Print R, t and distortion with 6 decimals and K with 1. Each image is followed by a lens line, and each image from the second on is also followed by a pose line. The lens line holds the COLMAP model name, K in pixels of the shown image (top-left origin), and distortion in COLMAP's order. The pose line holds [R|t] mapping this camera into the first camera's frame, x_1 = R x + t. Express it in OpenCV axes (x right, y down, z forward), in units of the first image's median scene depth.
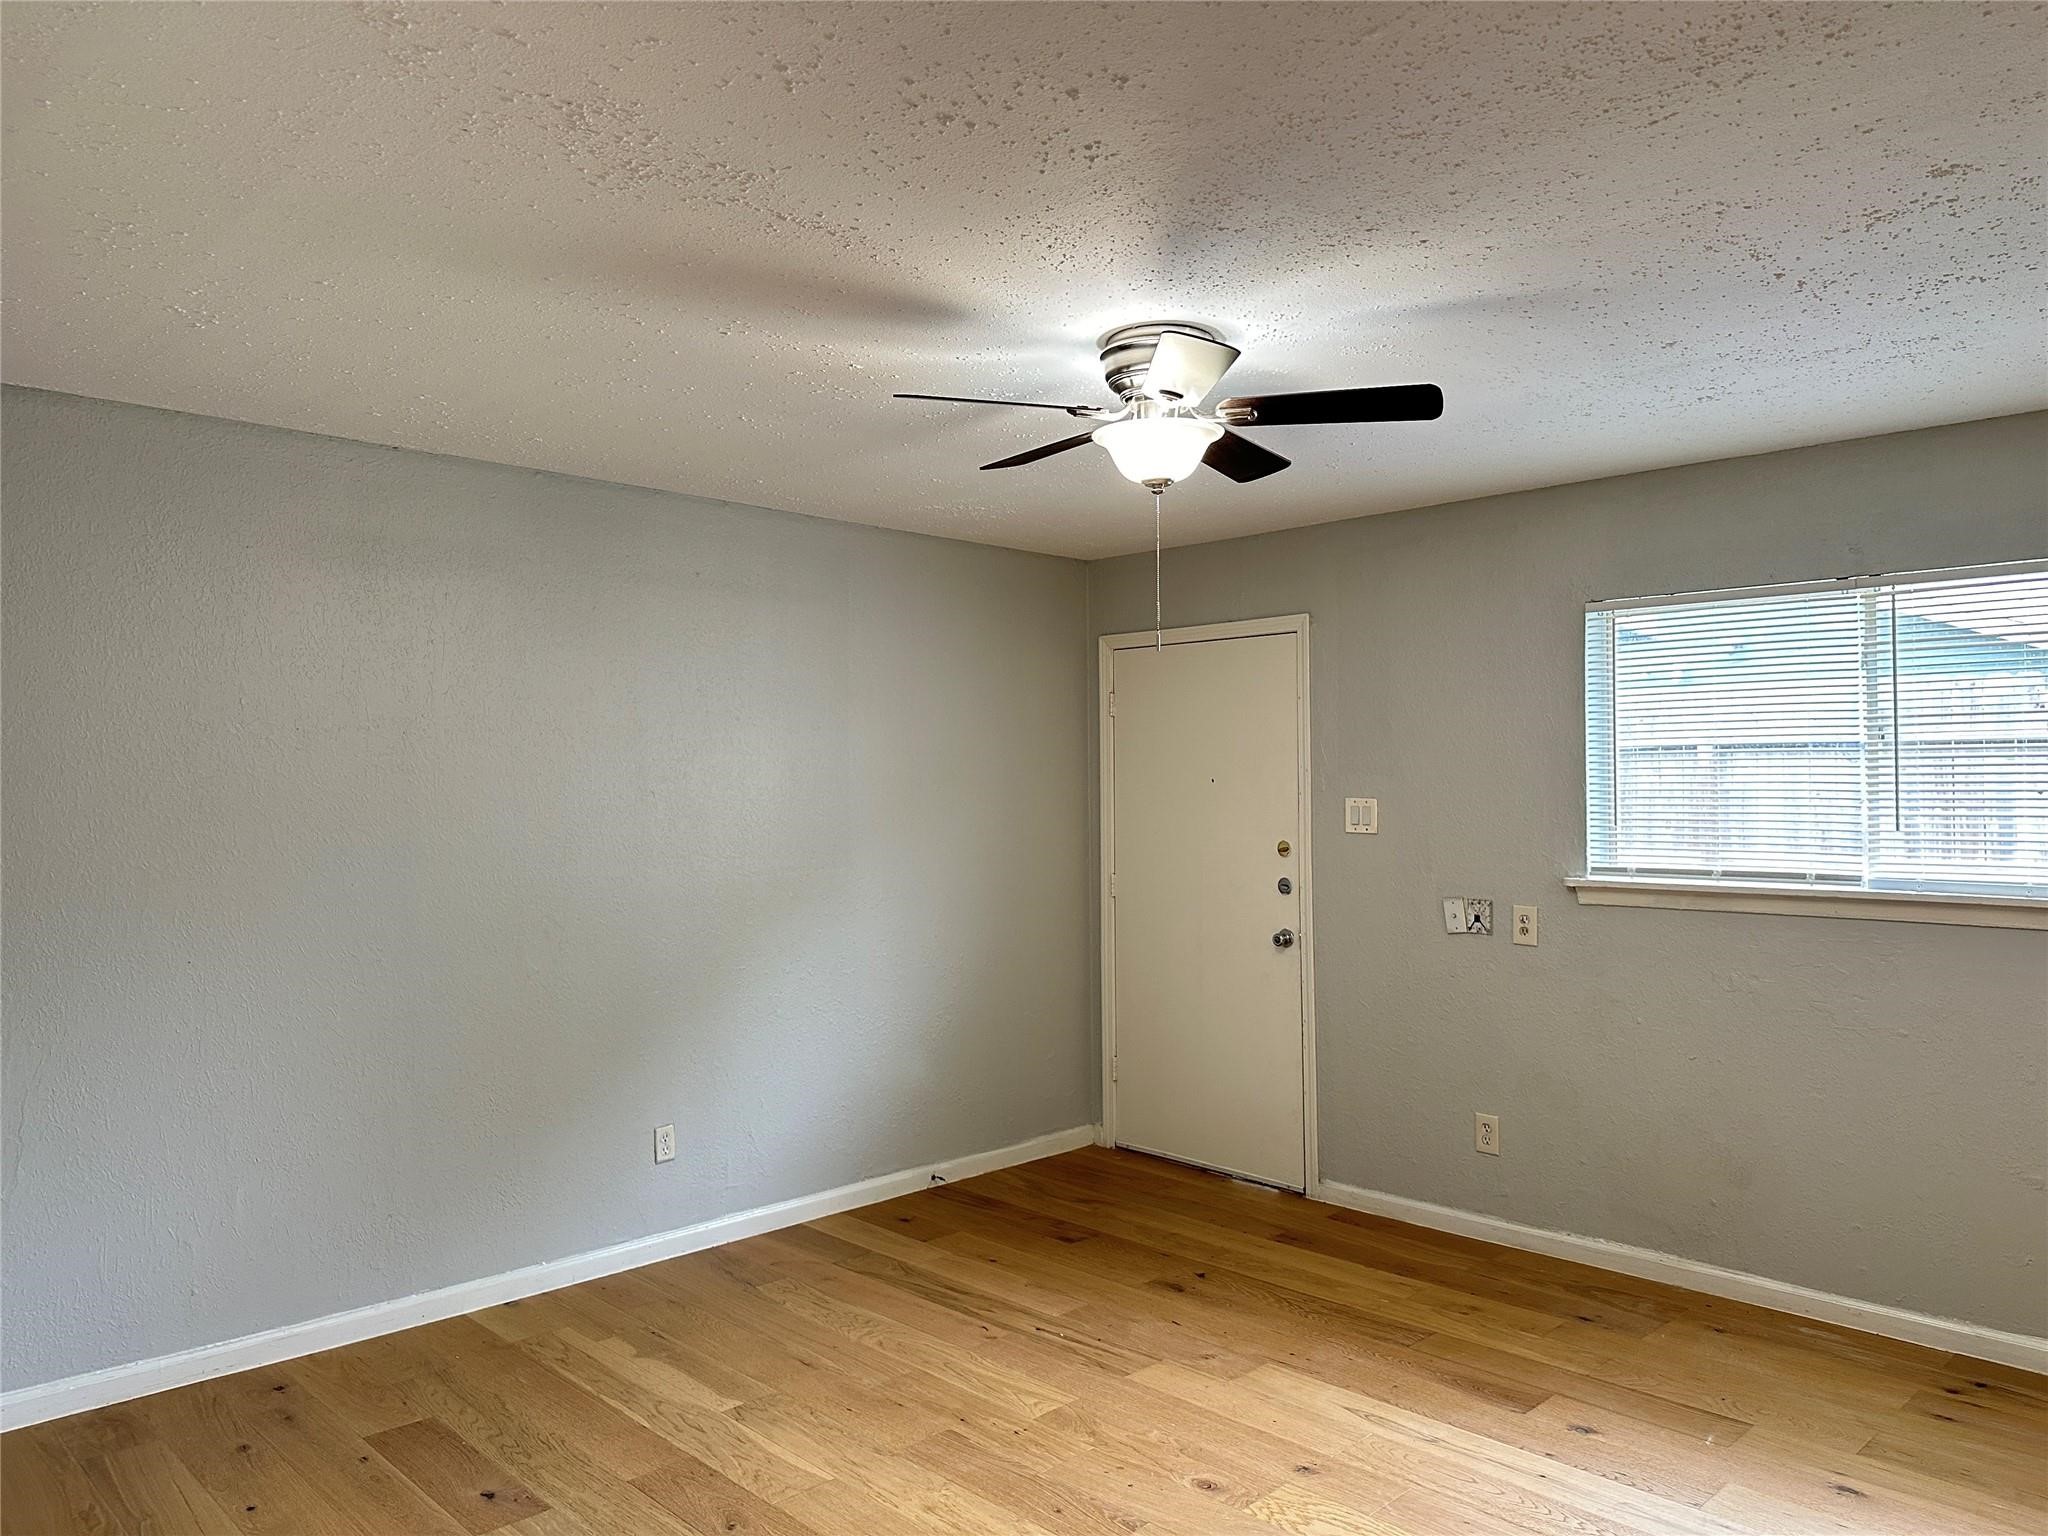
lens RADIAL K [[1431.4, 0, 1026.1], [0, 1431.4, 759.9], [0, 0, 1]] dist [0.120225, -0.170789]
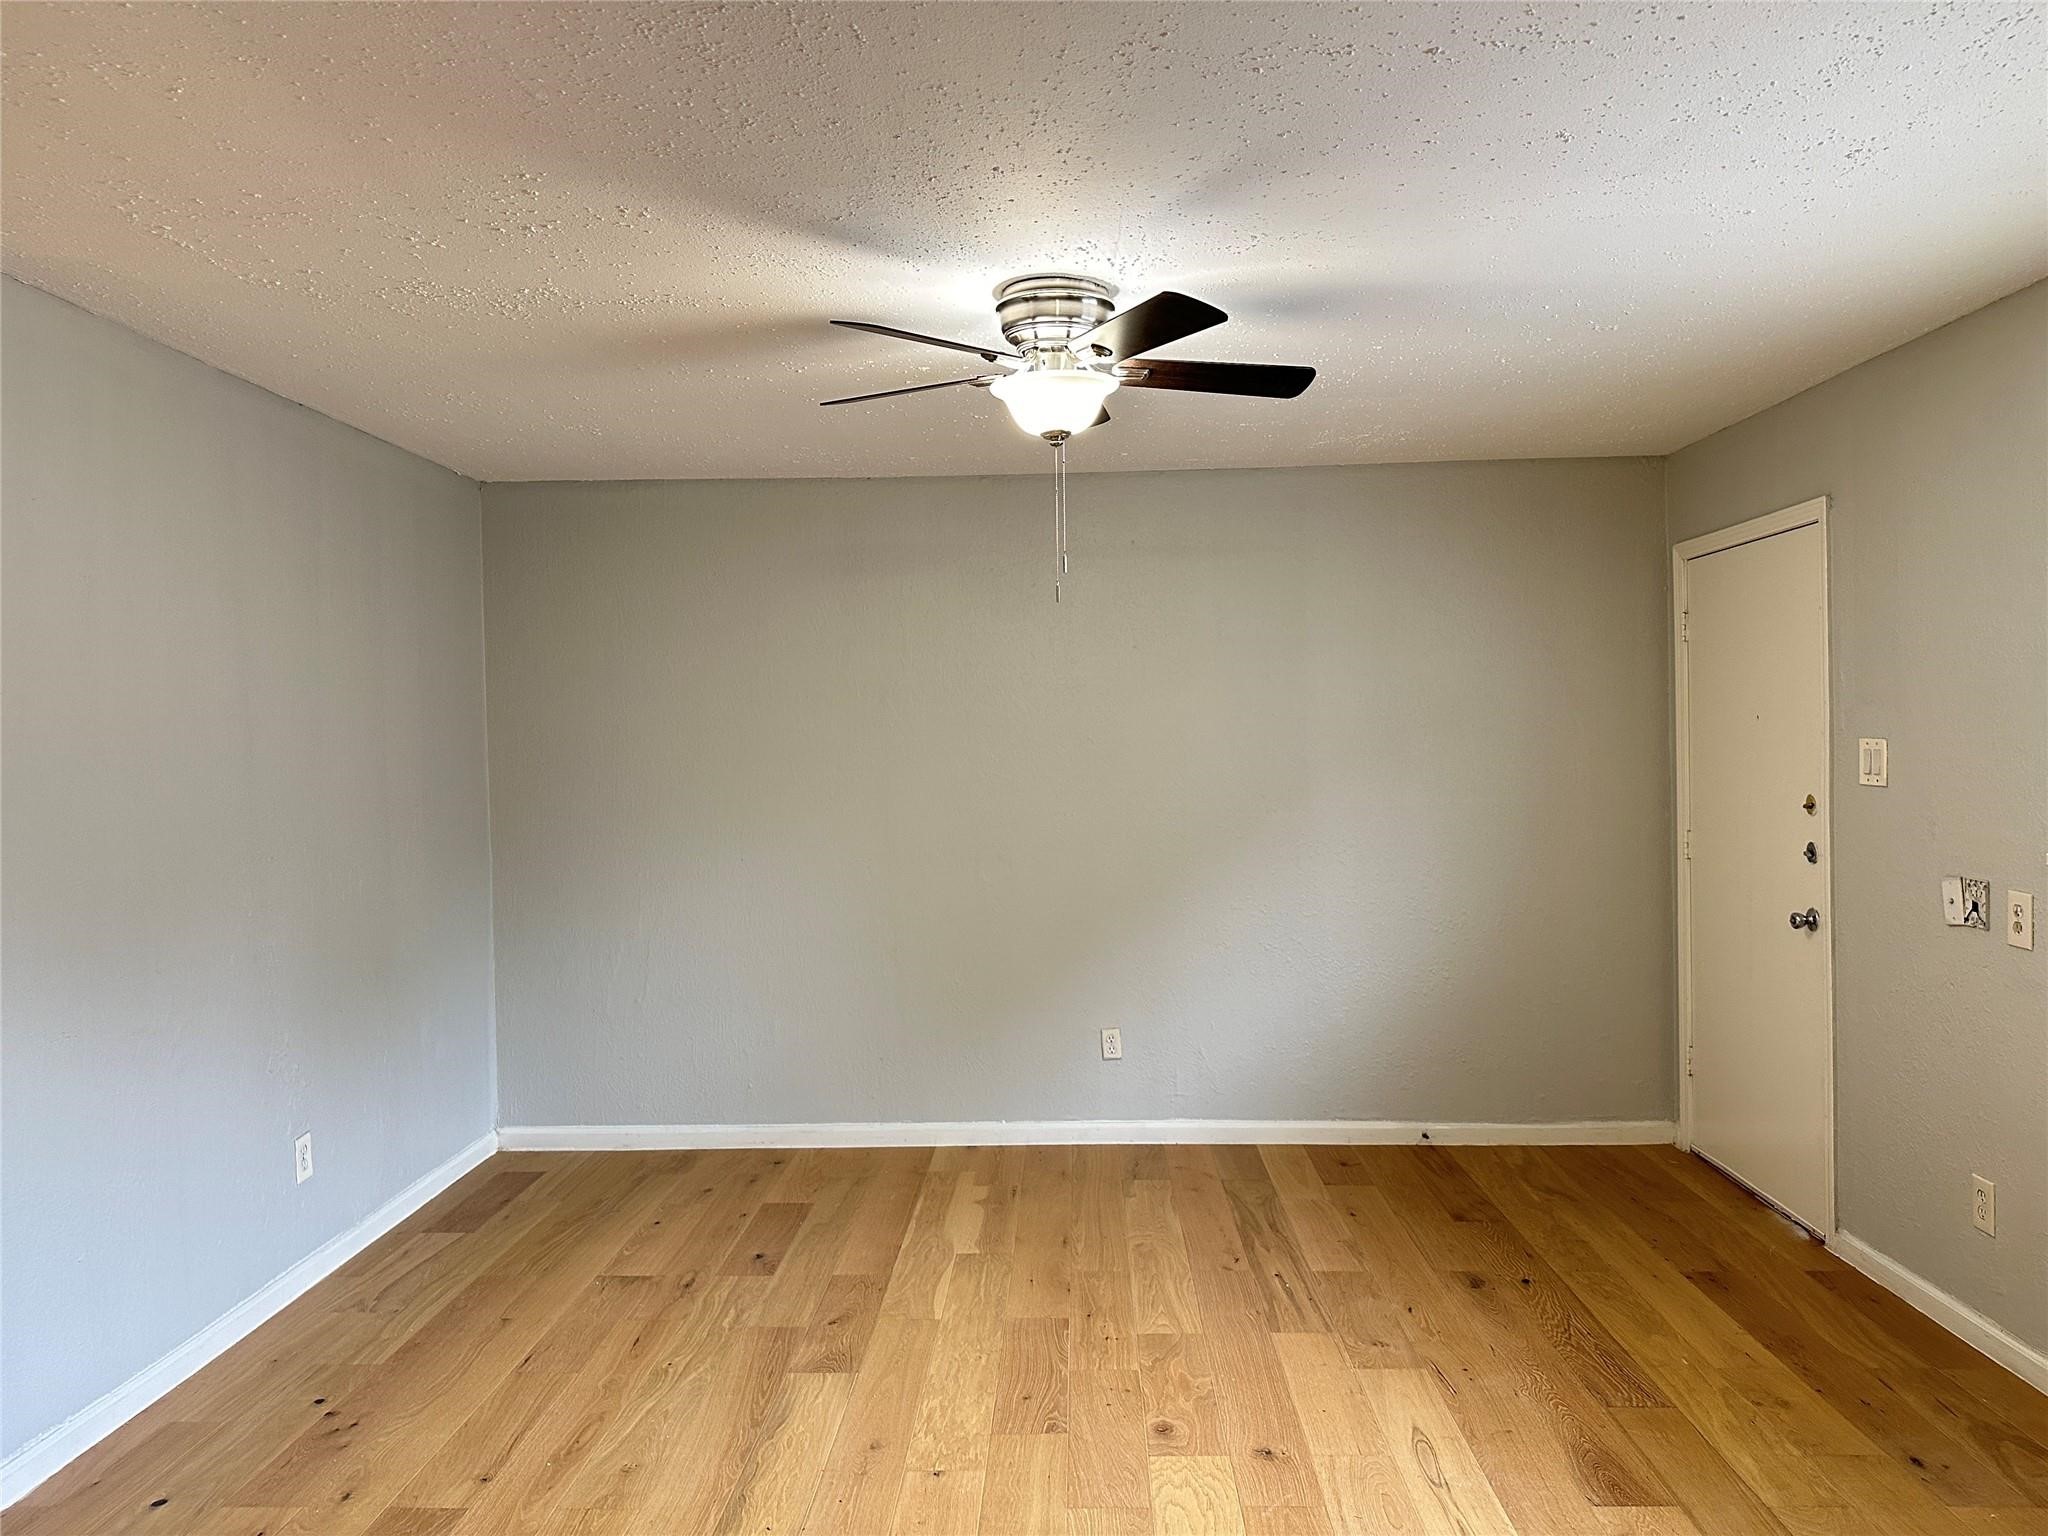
lens RADIAL K [[1445.3, 0, 1067.7], [0, 1445.3, 759.3], [0, 0, 1]] dist [0.053438, -0.046767]
pose [[0.706366, 0.007696, -0.707804, 0.540188], [0.017110, 0.999463, 0.027943, 0.010031], [0.707639, -0.031848, 0.705856, 0.188443]]
